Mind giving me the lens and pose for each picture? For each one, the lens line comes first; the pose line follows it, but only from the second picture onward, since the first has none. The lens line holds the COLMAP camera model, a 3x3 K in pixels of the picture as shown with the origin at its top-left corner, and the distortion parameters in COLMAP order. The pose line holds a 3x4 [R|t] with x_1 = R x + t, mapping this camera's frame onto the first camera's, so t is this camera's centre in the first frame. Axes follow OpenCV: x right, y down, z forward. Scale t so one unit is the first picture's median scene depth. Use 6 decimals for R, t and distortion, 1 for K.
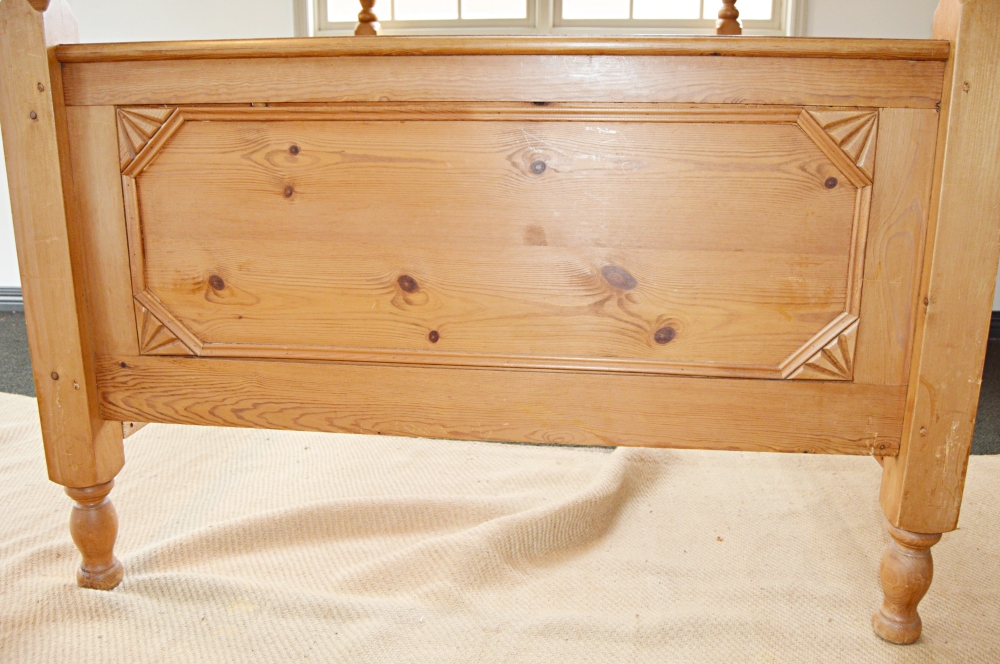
lens RADIAL K [[811.7, 0, 501.8], [0, 811.7, 328.6], [0, 0, 1]] dist [-0.085344, 0.021544]
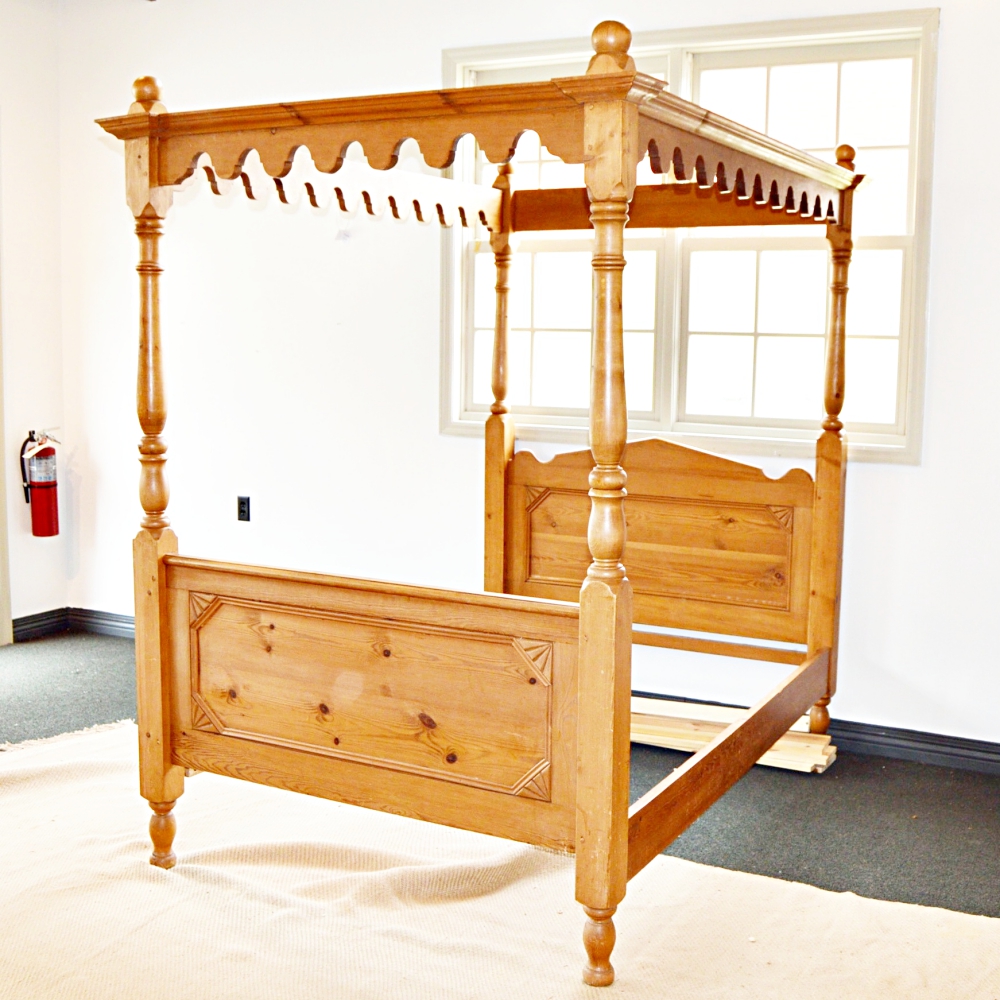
lens RADIAL K [[1352.0, 0, 501.2], [0, 1352.0, 498.1], [0, 0, 1]] dist [-0.091444, 0.000000]
pose [[0.925060, 0.056517, -0.375592, 1.244222], [-0.099882, 0.990261, -0.096993, -0.251100], [0.366452, 0.127239, 0.921696, -1.513901]]
